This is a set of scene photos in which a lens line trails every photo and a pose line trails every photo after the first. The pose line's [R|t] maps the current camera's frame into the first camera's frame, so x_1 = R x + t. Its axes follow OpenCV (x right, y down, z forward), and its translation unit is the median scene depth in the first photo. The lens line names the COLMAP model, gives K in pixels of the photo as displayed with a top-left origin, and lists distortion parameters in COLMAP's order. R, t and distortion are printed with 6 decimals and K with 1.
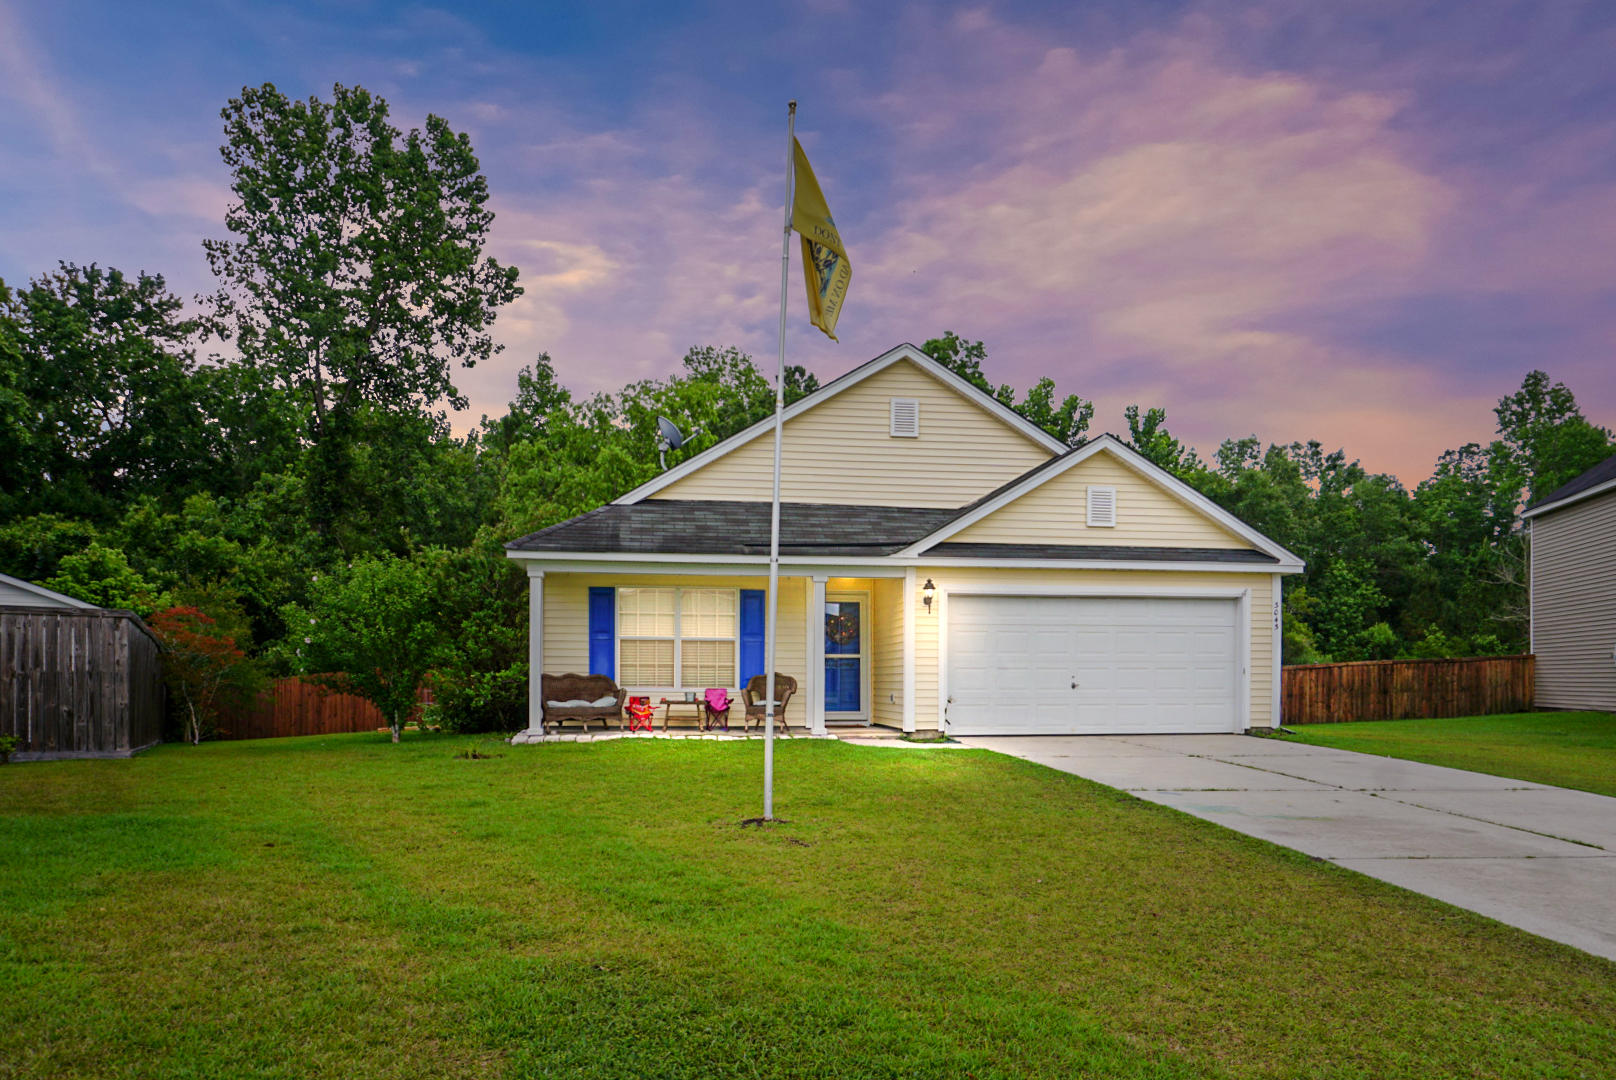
lens RADIAL K [[1116.7, 0, 806.0], [0, 1116.7, 683.6], [0, 0, 1]] dist [-0.011792, 0.000088]
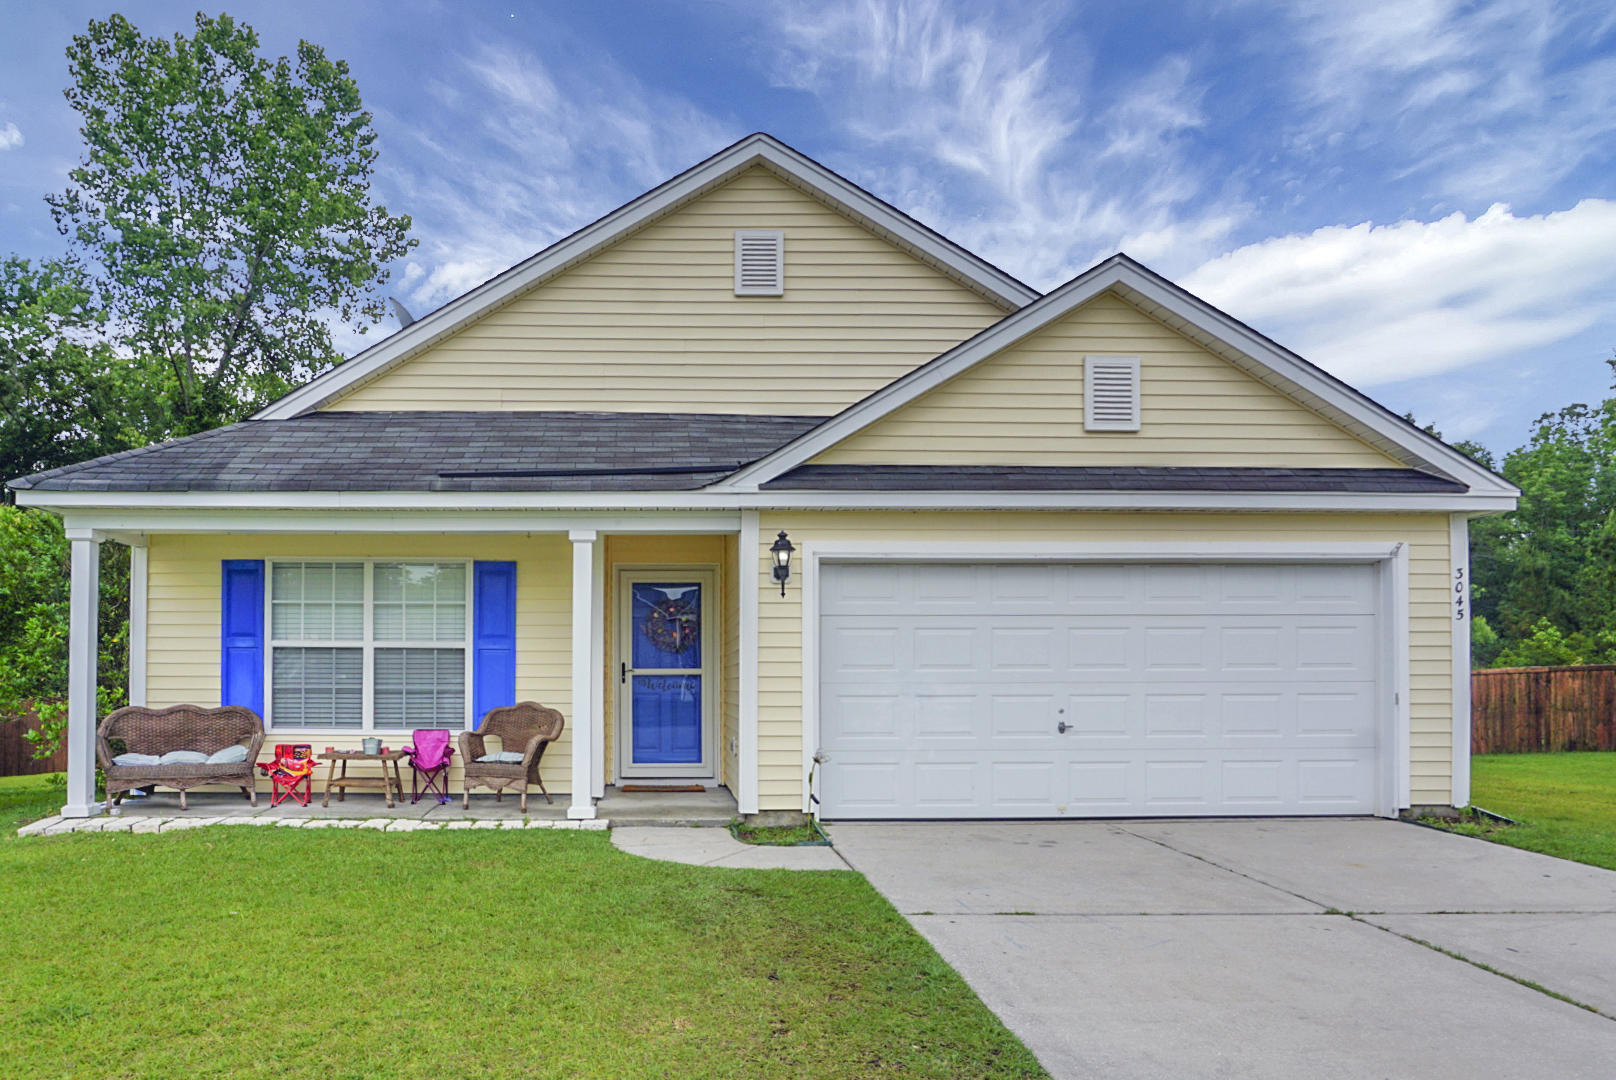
lens RADIAL K [[1128.7, 0, 661.5], [0, 1128.7, 662.5], [0, 0, 1]] dist [-0.022820, 0.002184]
pose [[0.991436, -0.005503, -0.130479, 0.061136], [0.002603, 0.999746, -0.022383, -0.009129], [0.130569, 0.021851, 0.991198, 0.224277]]
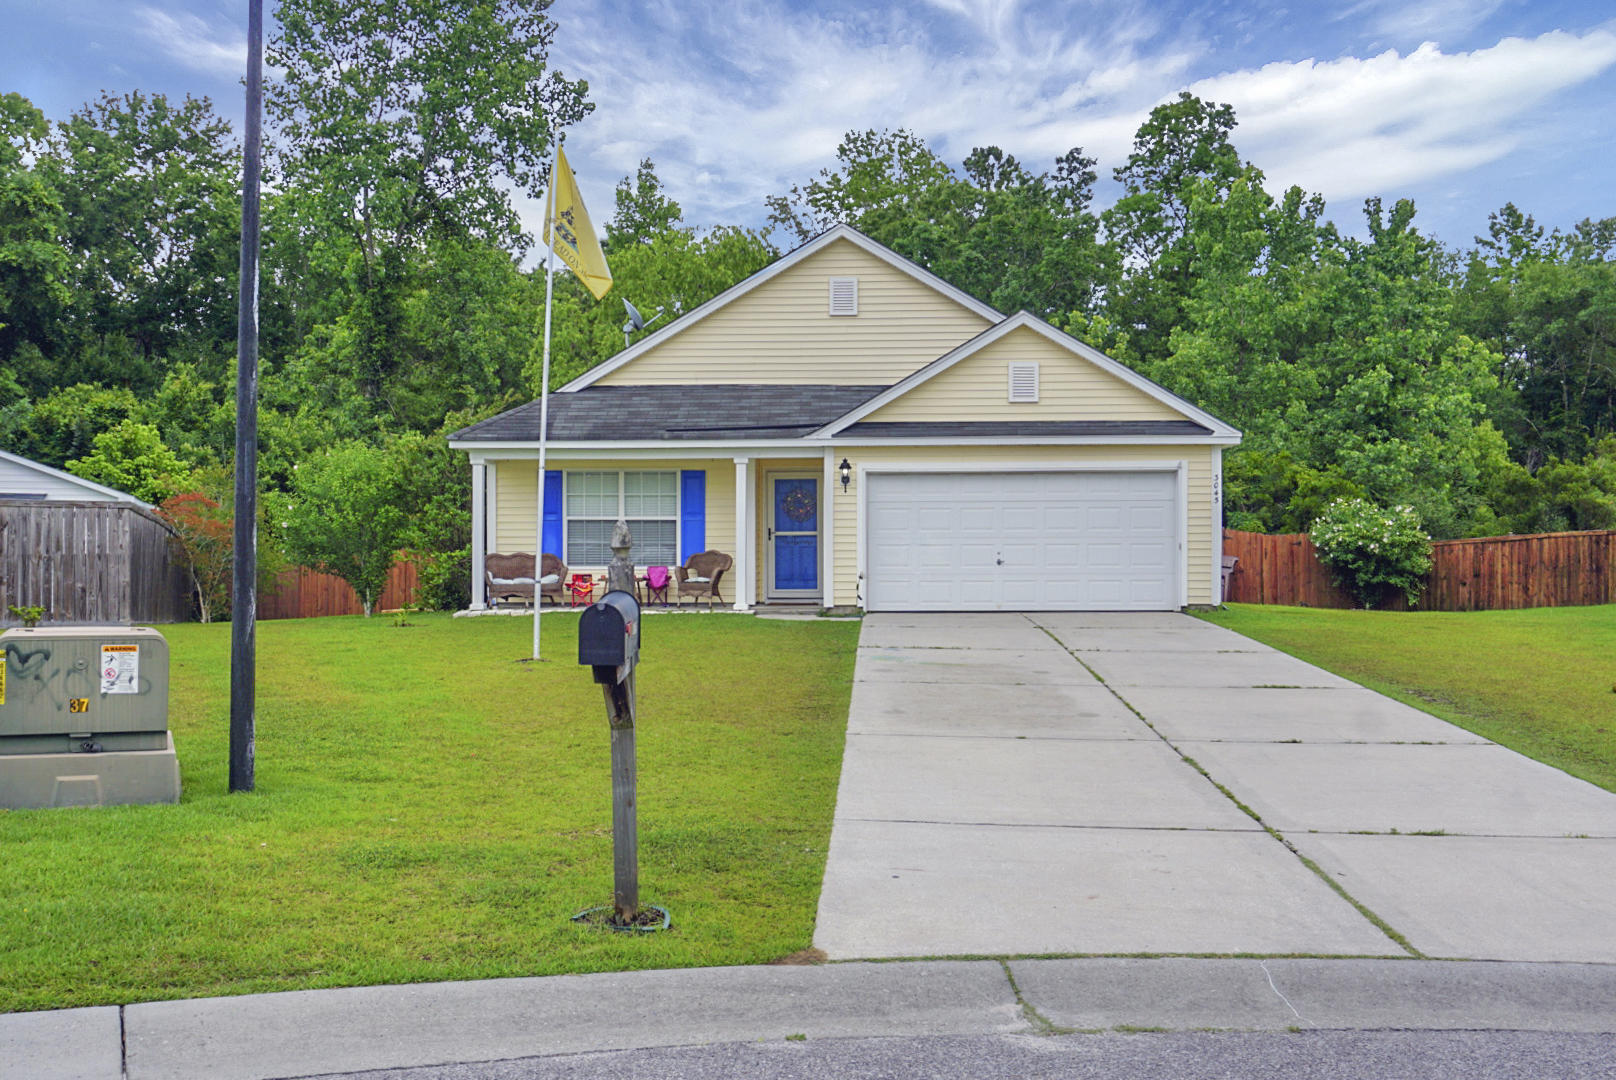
lens RADIAL K [[1591.2, 0, 808.0], [0, 1591.2, 540.0], [0, 0, 1]] dist [0.011656, 0.010727]
pose [[0.983390, -0.008193, -0.181321, 0.169904], [0.005048, 0.999829, -0.017800, 0.003540], [0.181436, 0.016589, 0.983263, -0.223310]]
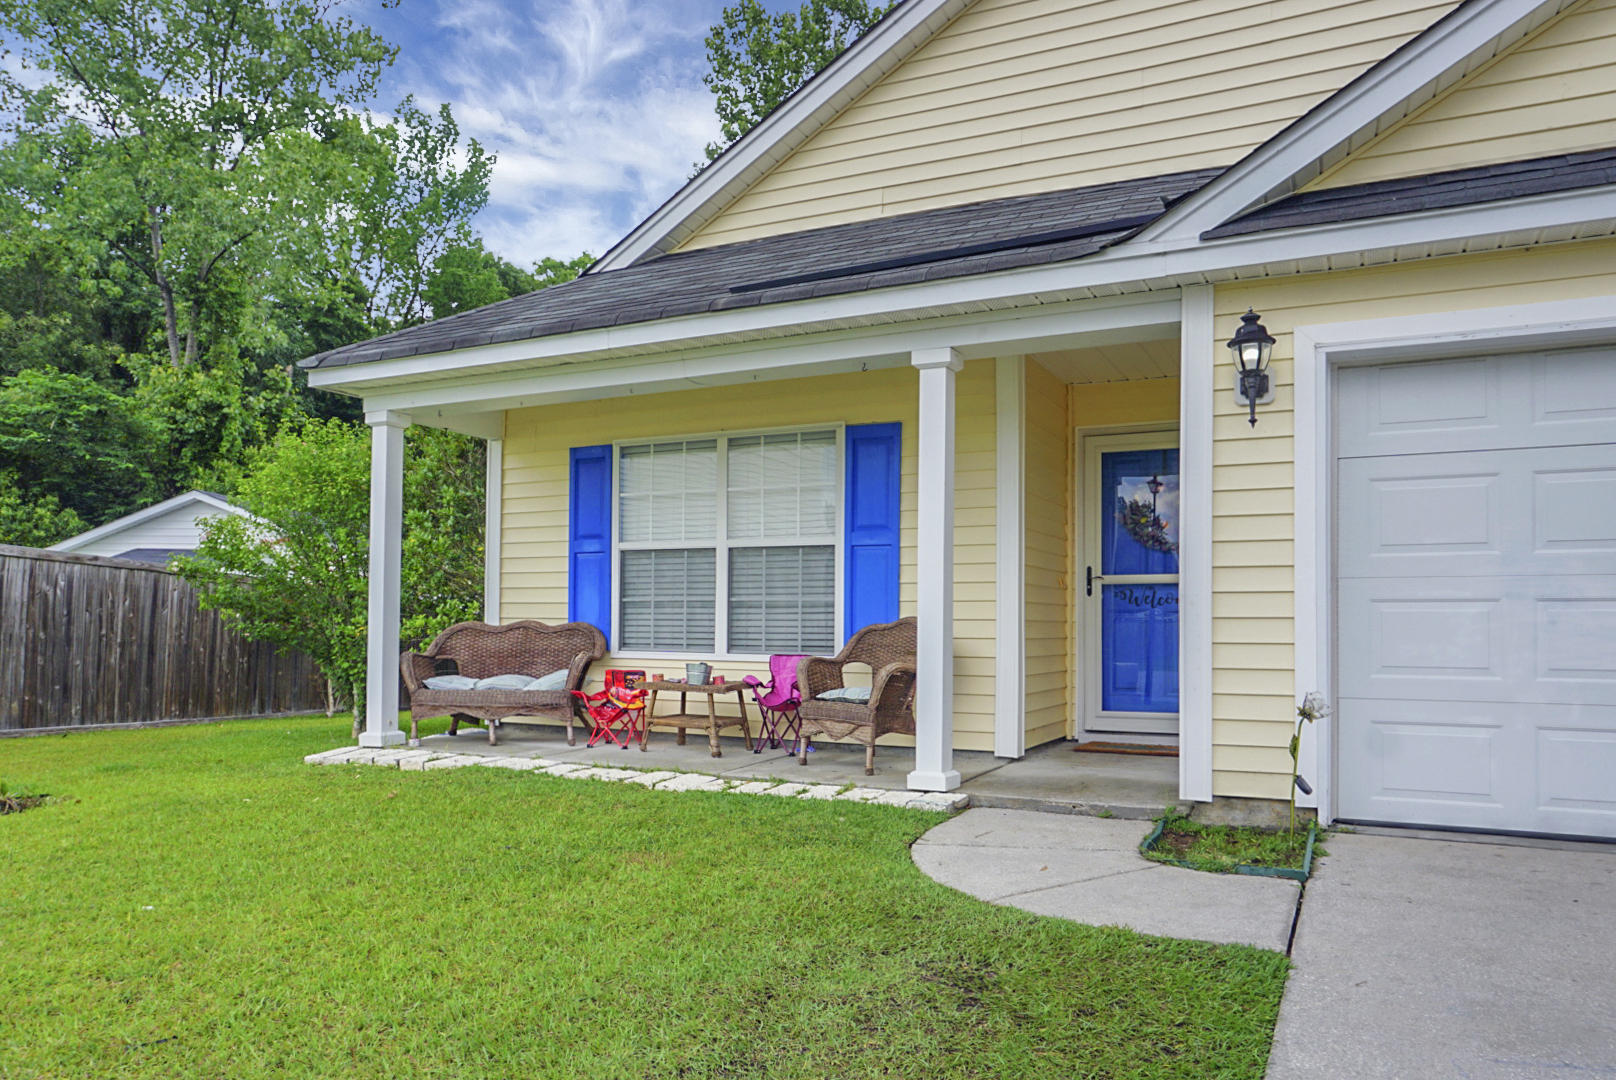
lens RADIAL K [[1105.5, 0, 806.3], [0, 1105.5, 599.5], [0, 0, 1]] dist [-0.027414, 0.001288]
pose [[0.823995, -0.014009, -0.566424, 0.089465], [-0.004942, 0.999479, -0.031909, -0.001905], [0.566576, 0.029092, 0.823496, 0.338215]]
